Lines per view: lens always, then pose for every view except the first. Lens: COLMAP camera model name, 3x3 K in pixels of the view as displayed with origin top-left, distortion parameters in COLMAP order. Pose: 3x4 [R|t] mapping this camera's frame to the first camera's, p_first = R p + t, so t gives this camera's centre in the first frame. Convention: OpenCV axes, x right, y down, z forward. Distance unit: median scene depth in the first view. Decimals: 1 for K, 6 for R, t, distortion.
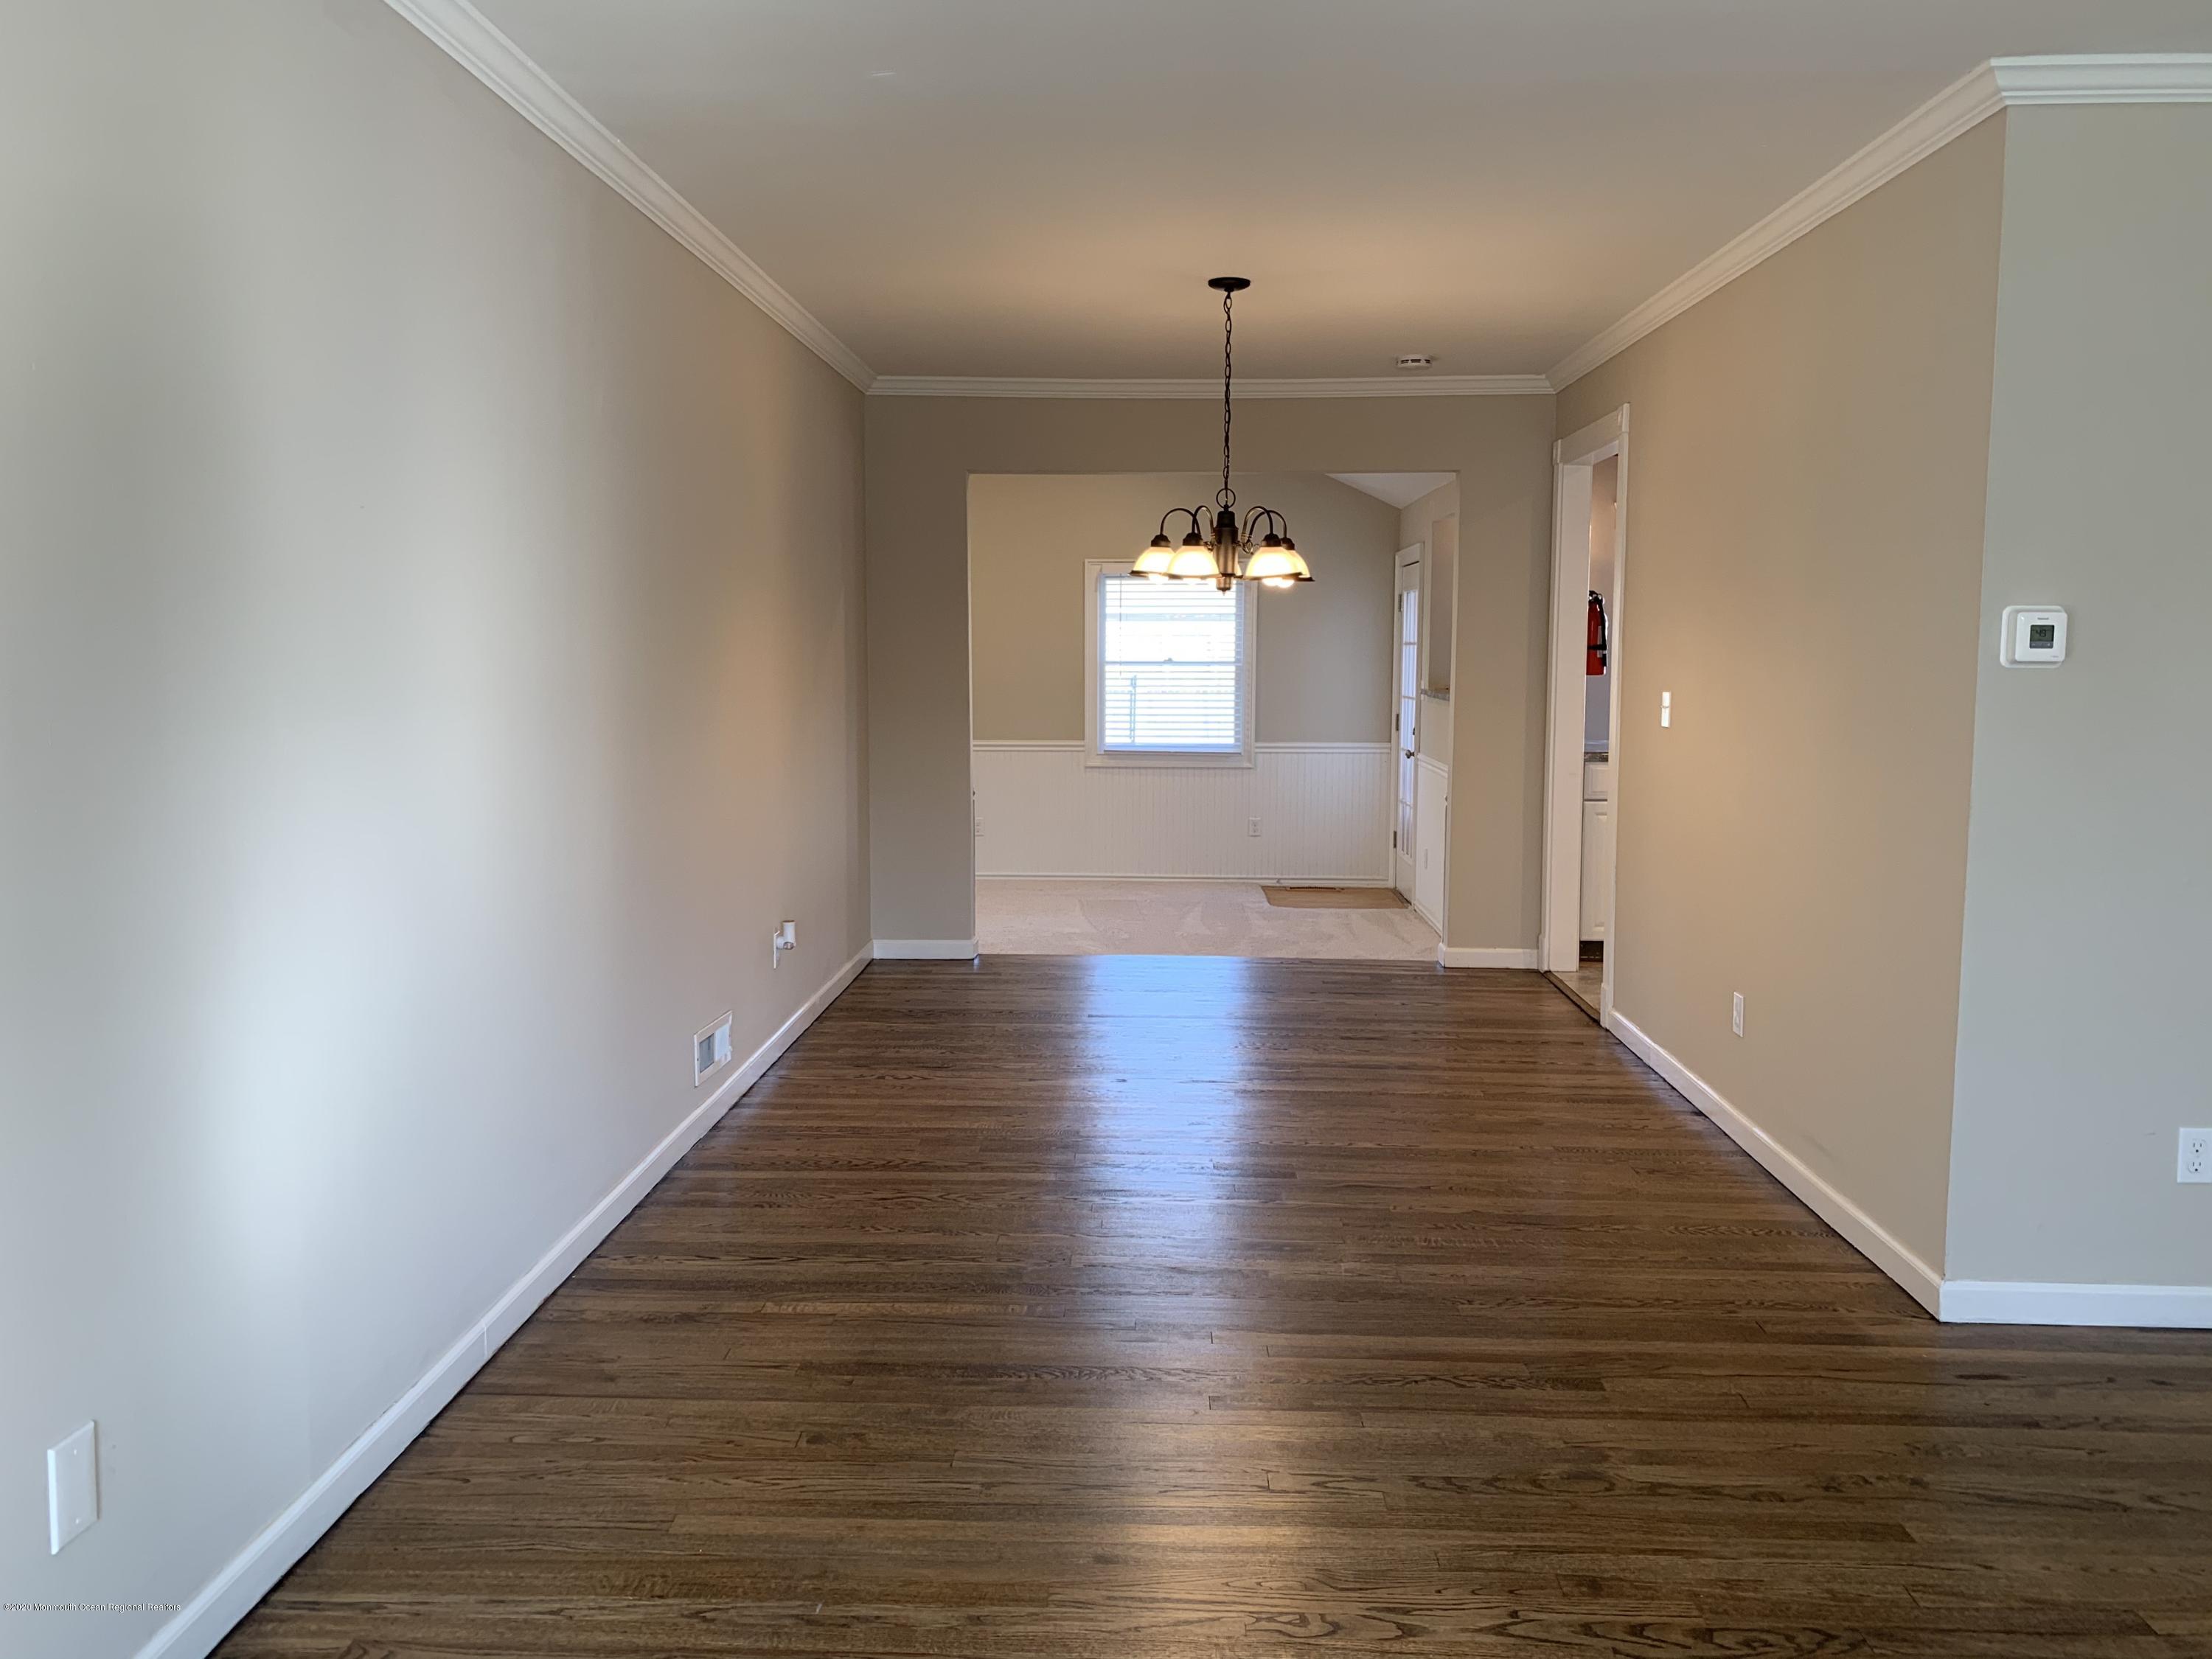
lens RADIAL K [[1704.3, 0, 1097.0], [0, 1704.3, 813.5], [0, 0, 1]] dist [0.088749, -0.167266]
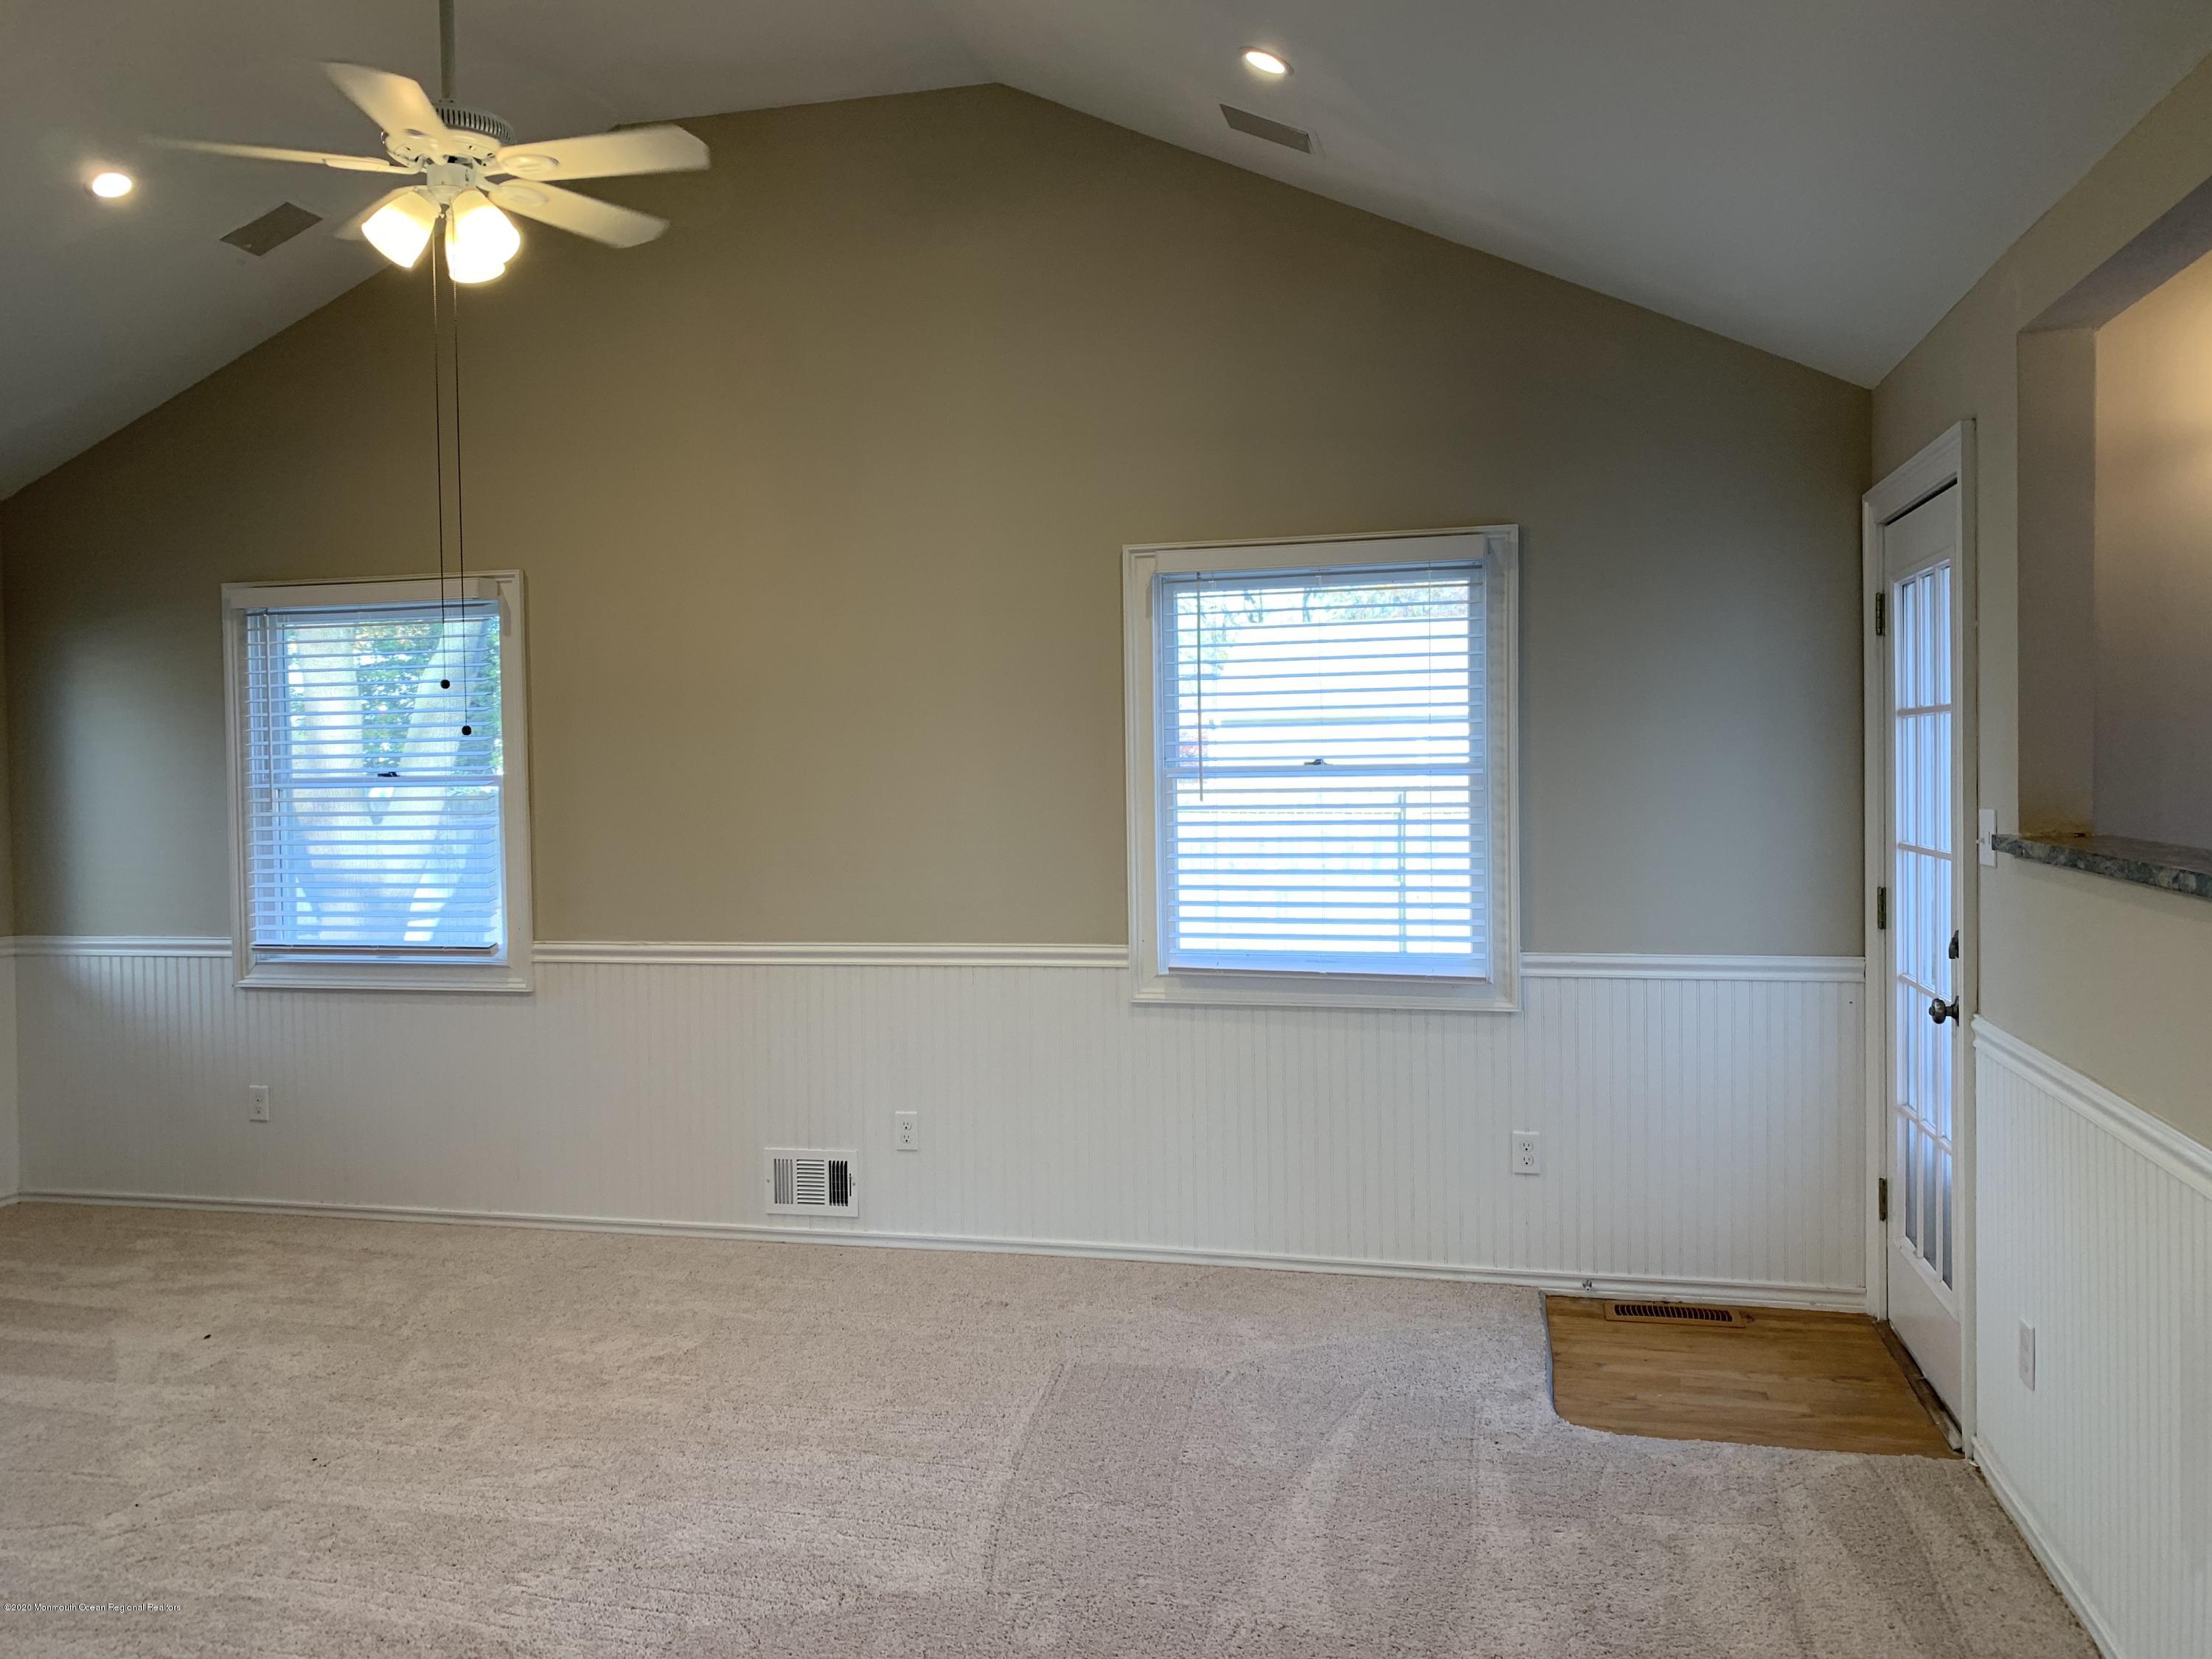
lens RADIAL K [[1700.9, 0, 1107.5], [0, 1700.9, 801.0], [0, 0, 1]] dist [0.041414, -0.036999]
pose [[0.980028, -0.011975, -0.198498, 0.084689], [-0.002544, 0.997349, -0.072726, -0.053482], [0.198843, 0.071779, 0.977399, 0.622617]]
